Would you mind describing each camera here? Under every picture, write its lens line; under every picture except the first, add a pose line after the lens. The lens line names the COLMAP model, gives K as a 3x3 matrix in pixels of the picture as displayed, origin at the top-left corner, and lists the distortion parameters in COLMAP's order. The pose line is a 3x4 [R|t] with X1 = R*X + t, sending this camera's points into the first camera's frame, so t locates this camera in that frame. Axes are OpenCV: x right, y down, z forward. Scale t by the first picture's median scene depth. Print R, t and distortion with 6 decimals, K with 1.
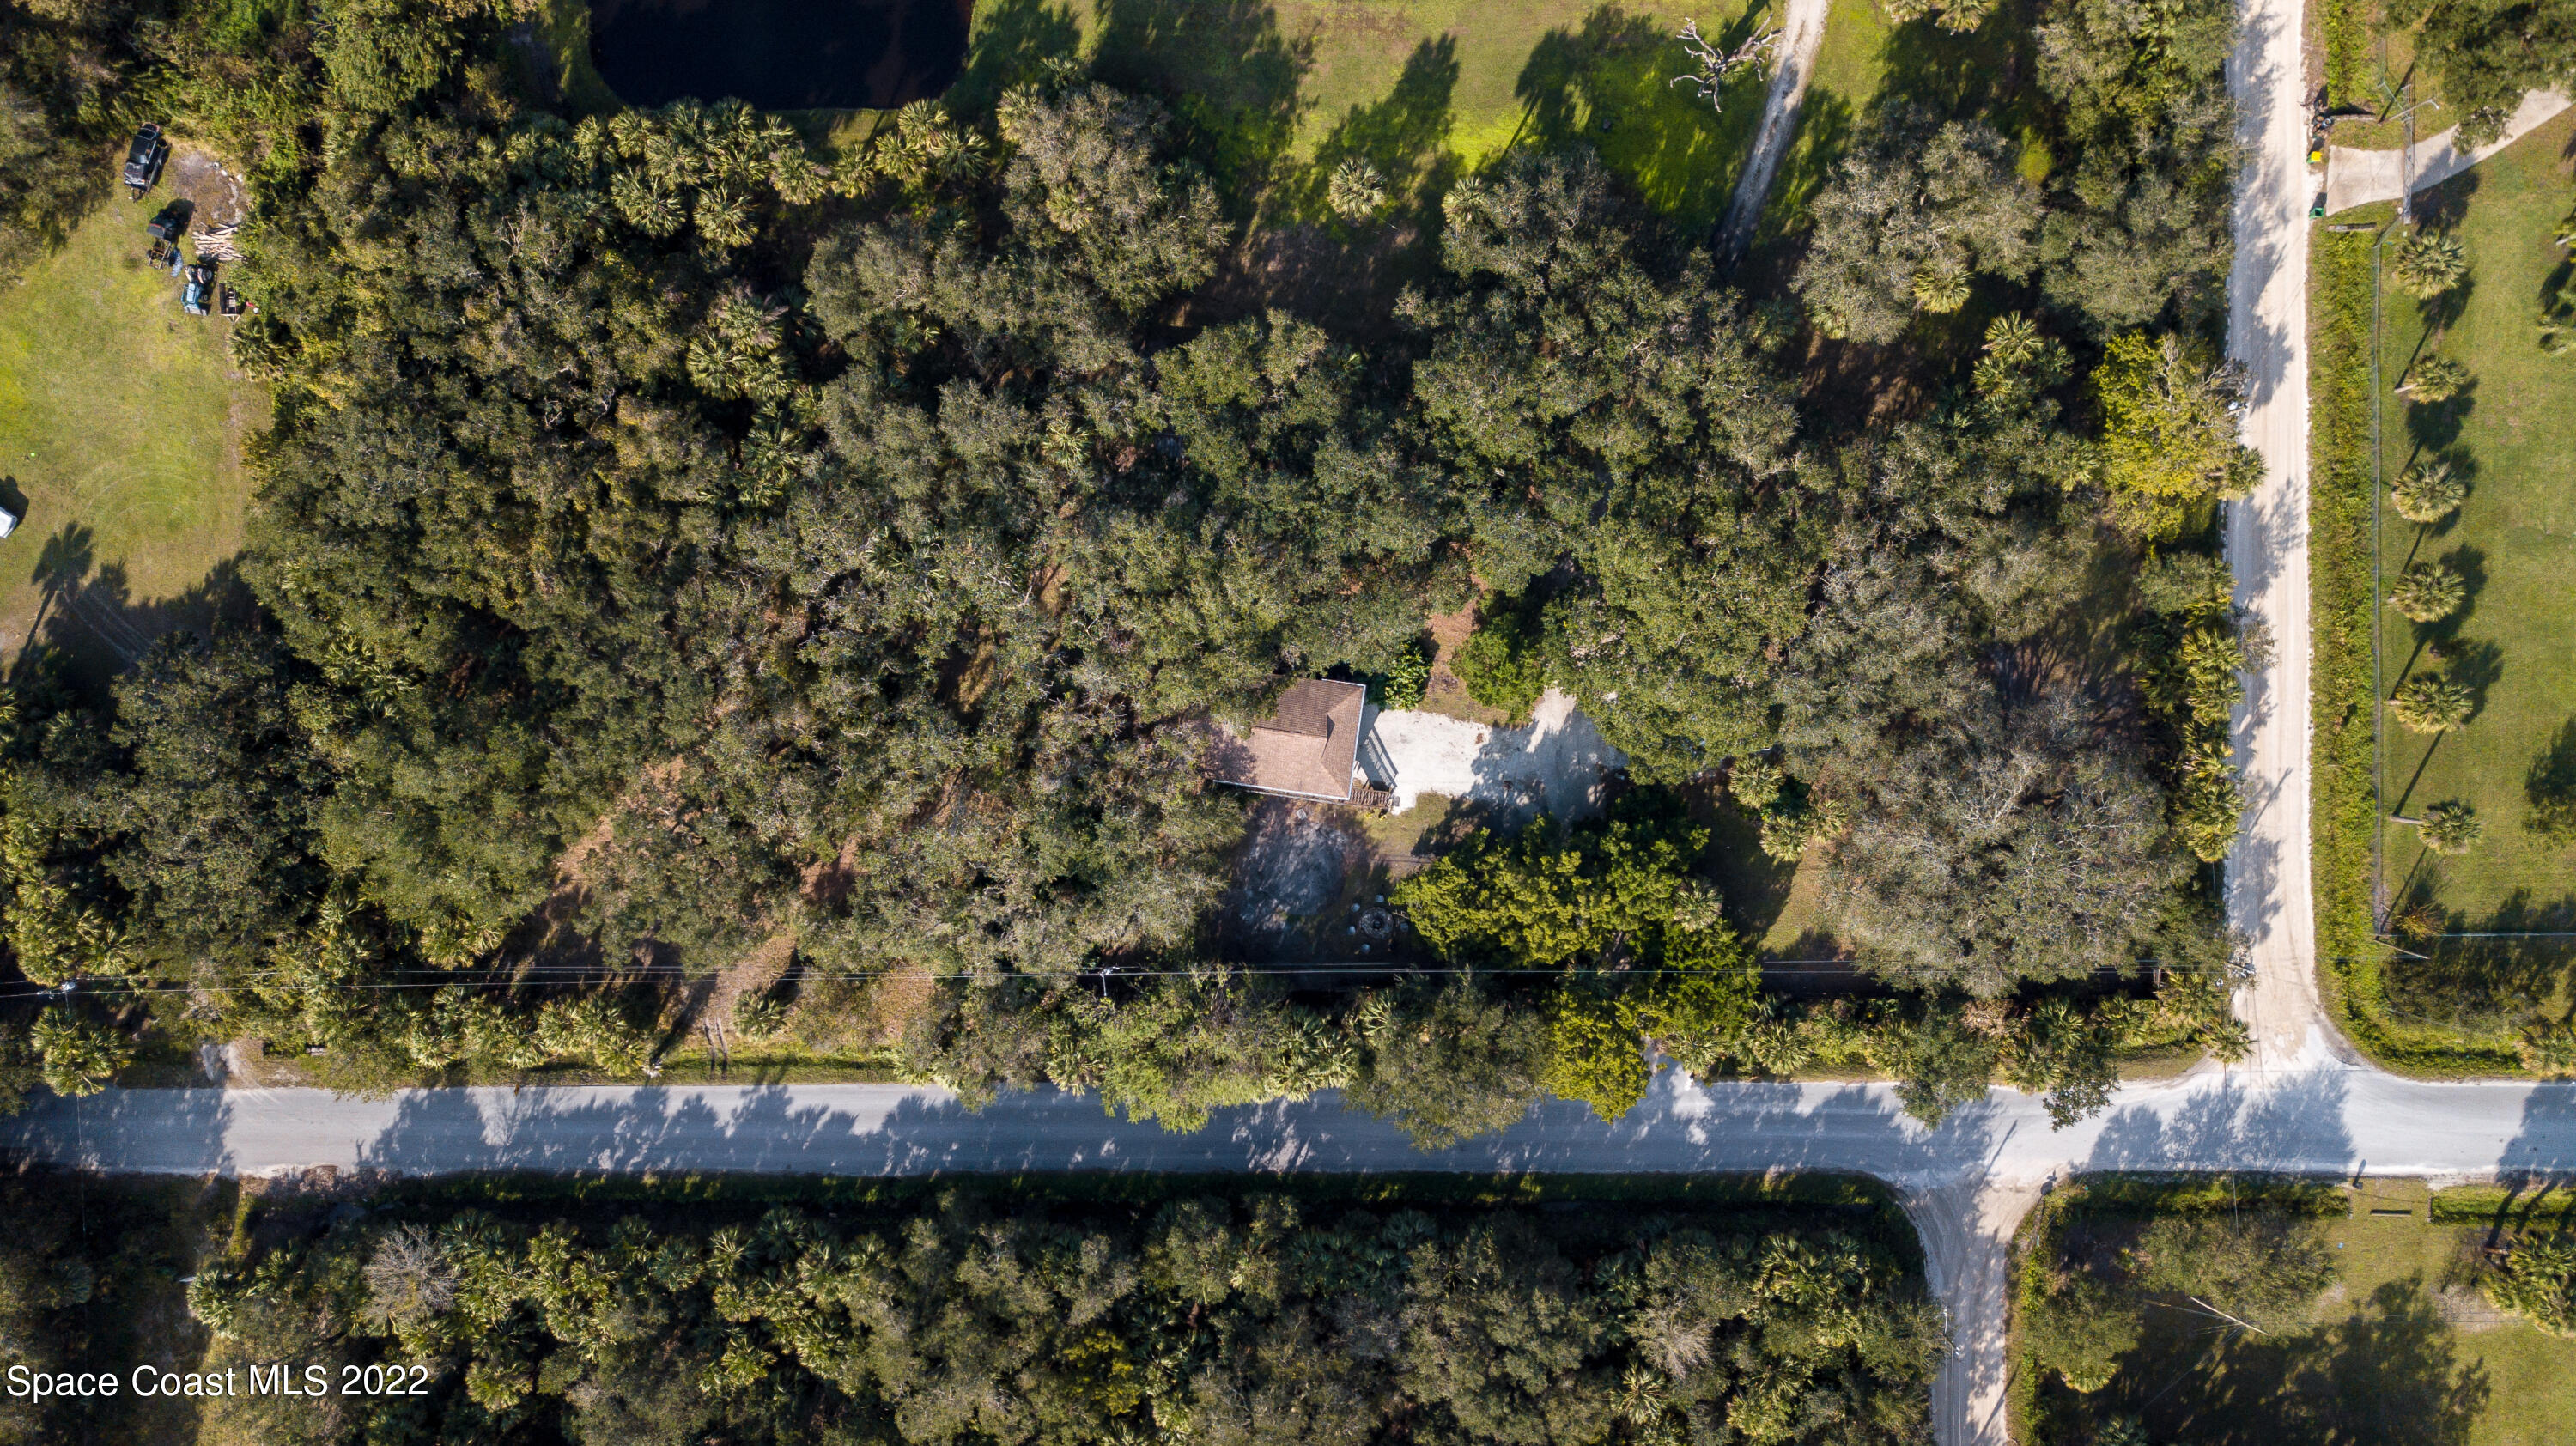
lens RADIAL K [[1994.8, 0, 1310.7], [0, 1994.8, 722.6], [0, 0, 1]] dist [0.005992, 0.002894]
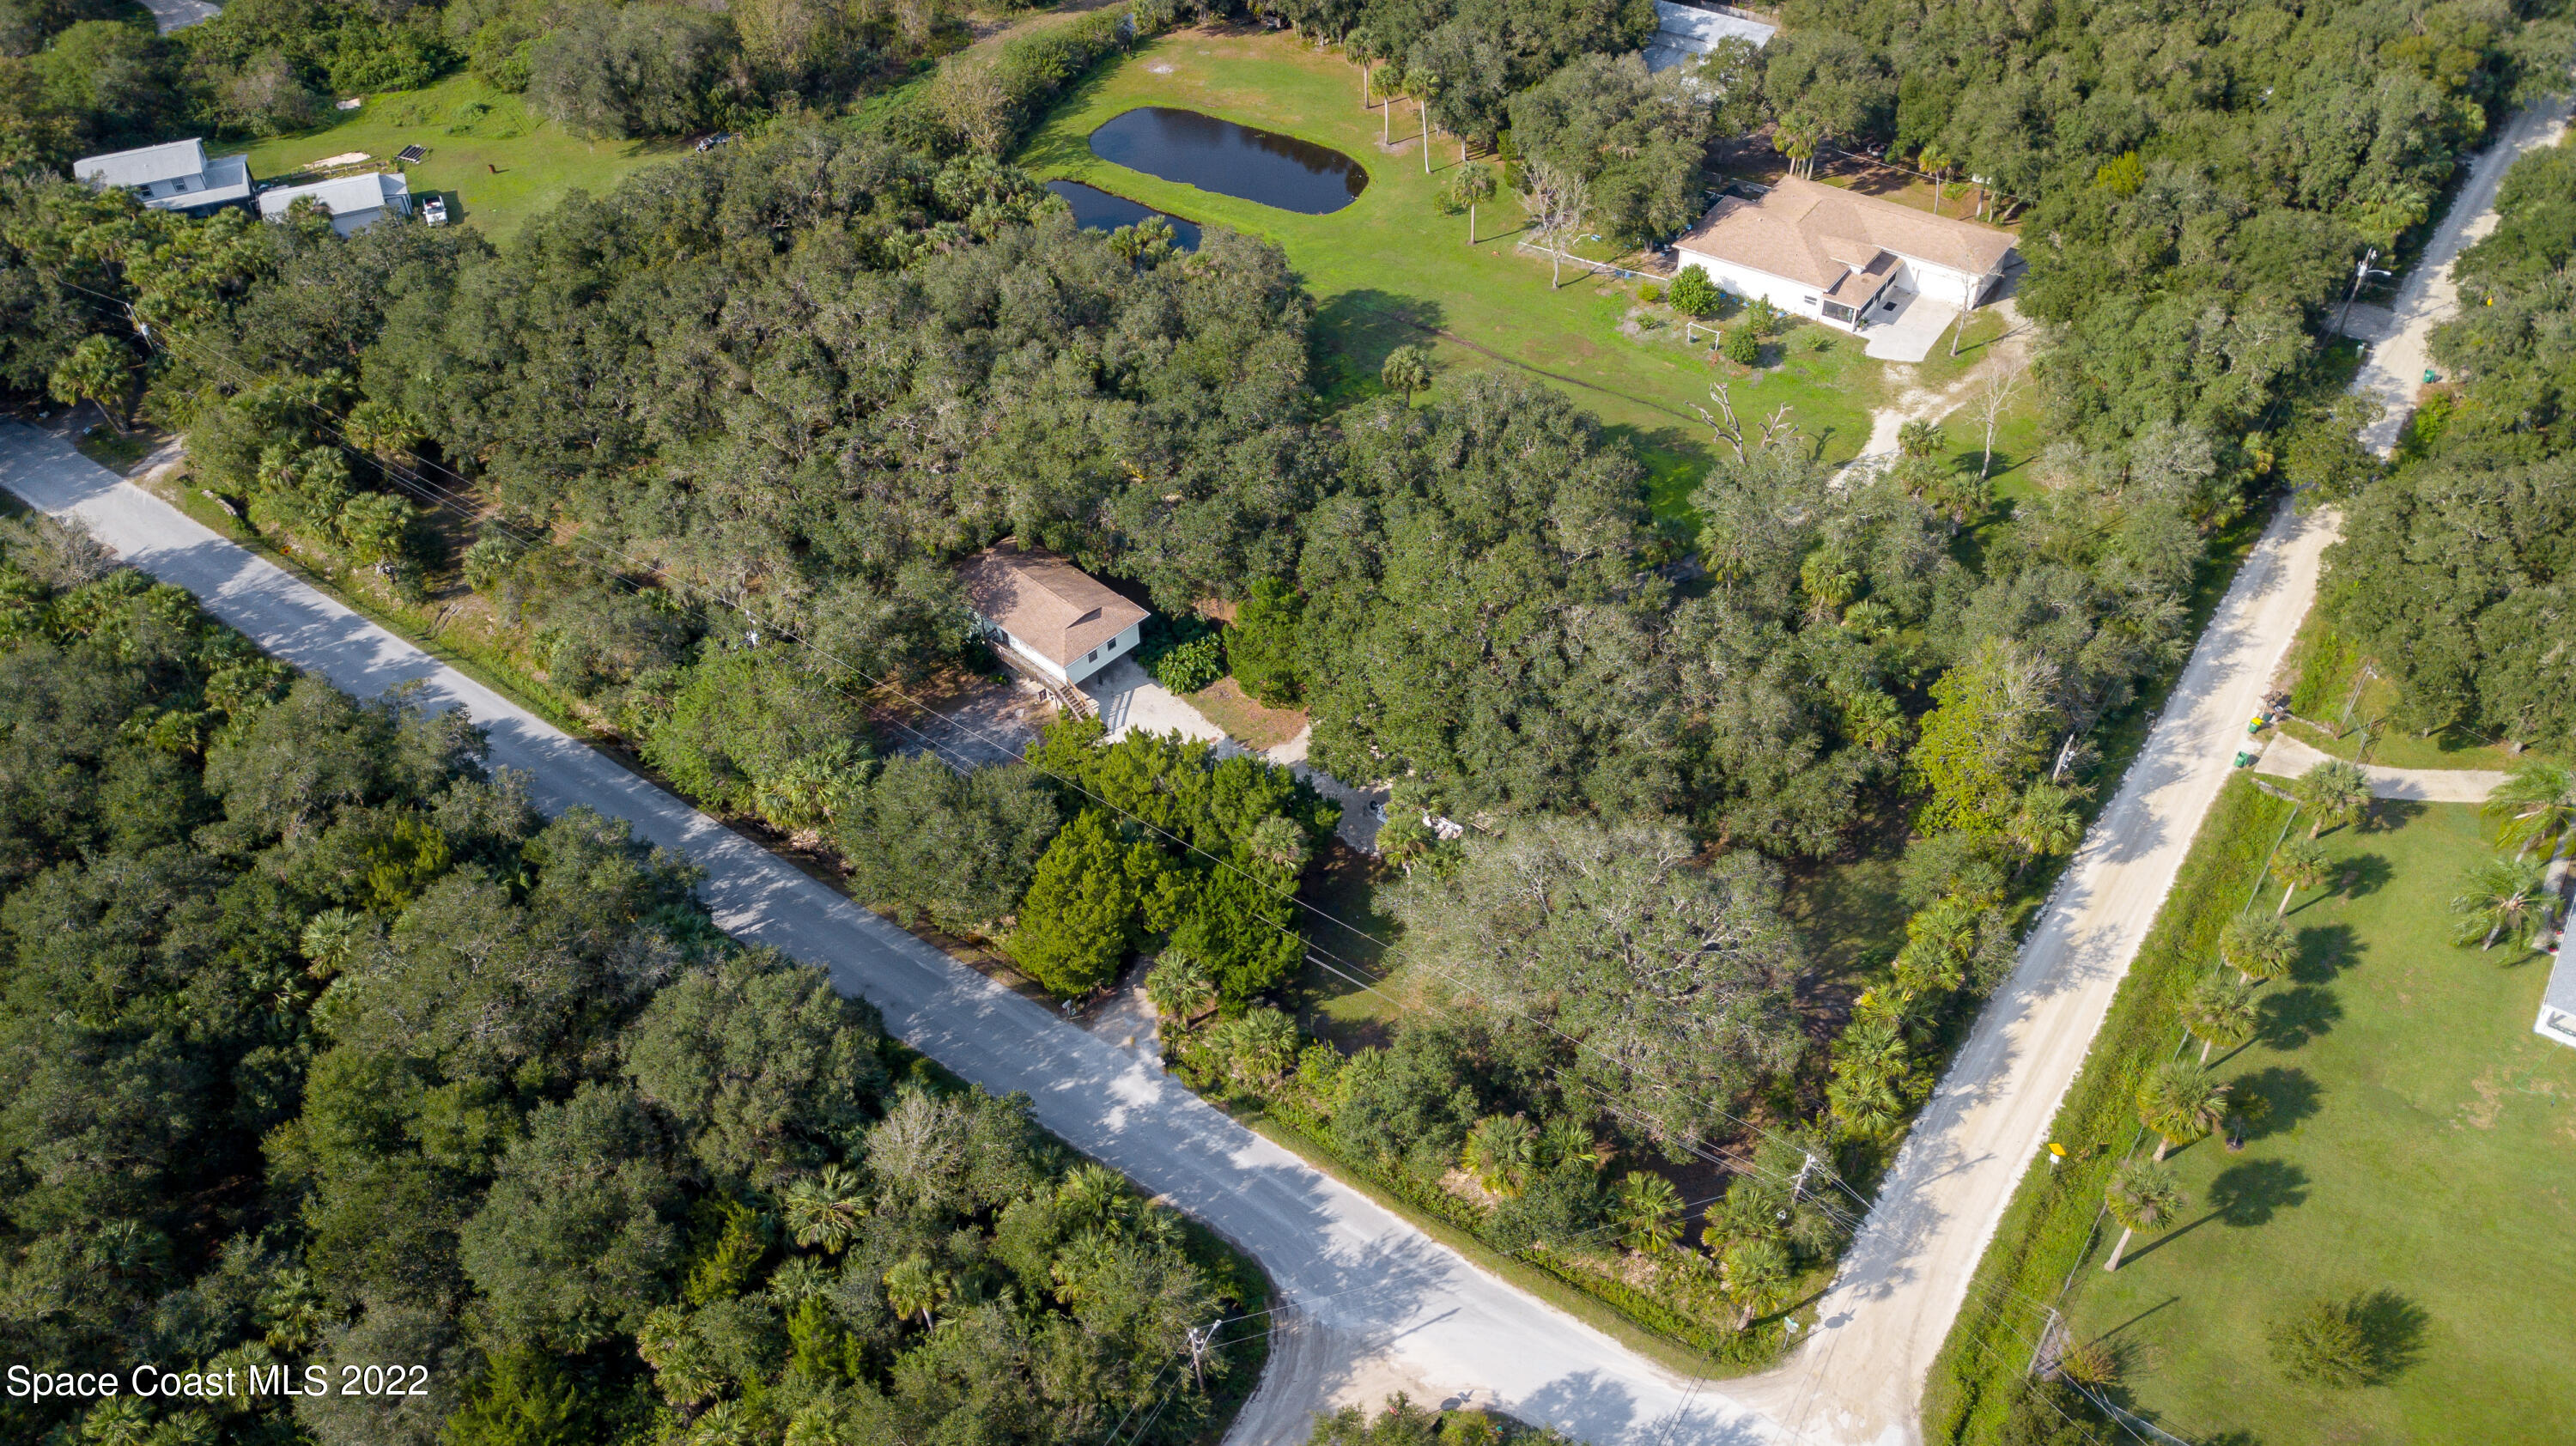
lens RADIAL K [[2008.6, 0, 1288.0], [0, 2008.6, 723.0], [0, 0, 1]] dist [0.006319, 0.000179]
pose [[0.805688, 0.409176, -0.428301, 0.519075], [-0.592088, 0.535256, -0.602439, 0.554613], [-0.017253, 0.738970, 0.673517, 0.339962]]
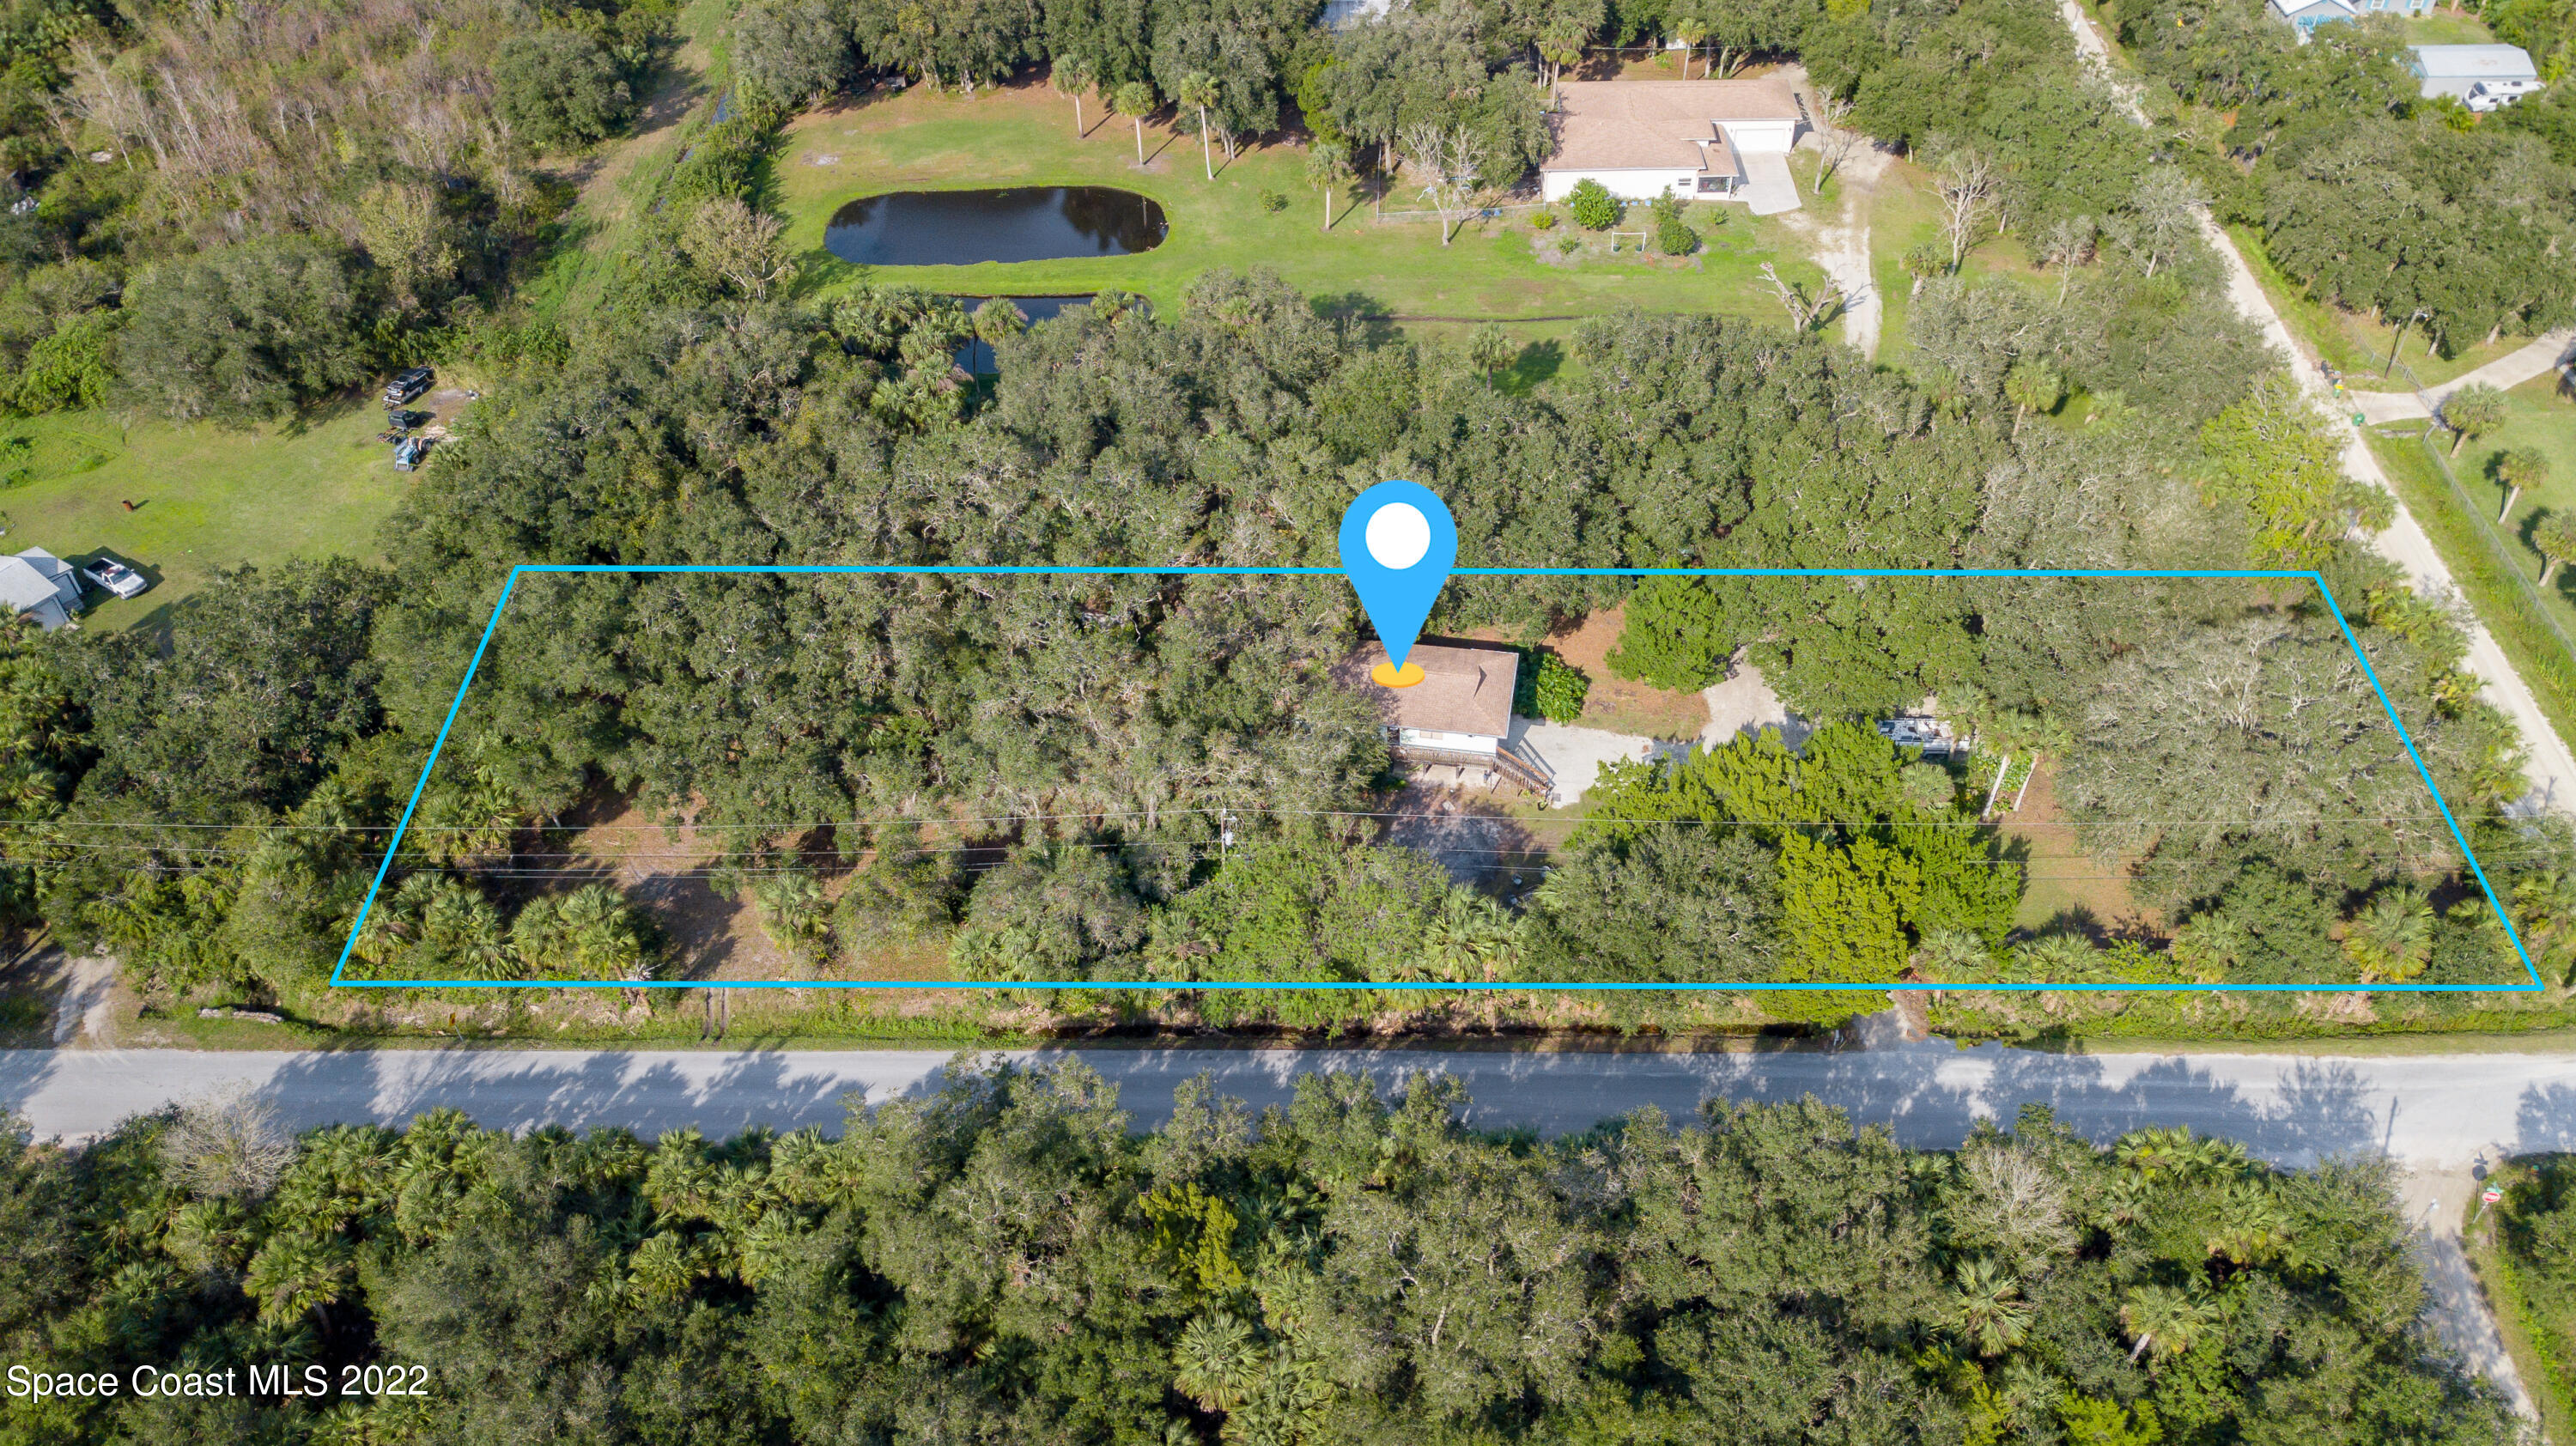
lens RADIAL K [[1994.8, 0, 1310.7], [0, 1994.8, 722.6], [0, 0, 1]] dist [0.005992, 0.002894]
pose [[0.999377, 0.033312, -0.011674, -0.055138], [-0.030811, 0.661862, -0.748992, 0.674820], [-0.017223, 0.748885, 0.662476, 0.388140]]
